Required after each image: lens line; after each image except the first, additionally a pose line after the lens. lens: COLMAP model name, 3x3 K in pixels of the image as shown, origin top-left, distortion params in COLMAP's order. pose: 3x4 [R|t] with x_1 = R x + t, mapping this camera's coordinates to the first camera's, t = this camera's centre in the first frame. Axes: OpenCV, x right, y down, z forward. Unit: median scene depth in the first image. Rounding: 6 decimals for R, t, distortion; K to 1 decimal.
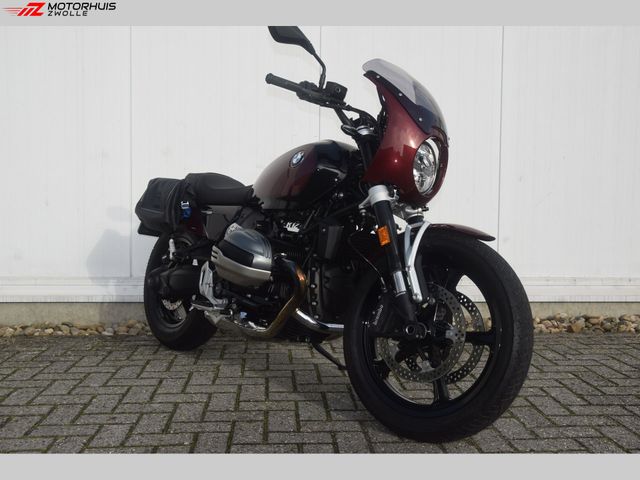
lens RADIAL K [[735.1, 0, 318.1], [0, 735.1, 233.8], [0, 0, 1]] dist [0.055786, 0.000000]
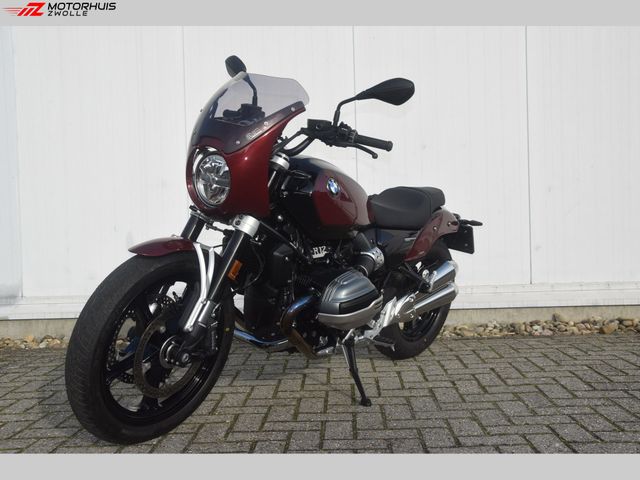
lens RADIAL K [[735.1, 0, 309.8], [0, 735.1, 227.6], [0, 0, 1]] dist [0.055786, 0.000000]
pose [[0.994256, -0.035782, -0.100869, 0.062544], [0.031633, 0.998598, -0.042434, 0.022400], [0.102246, 0.038999, 0.993994, -0.129078]]
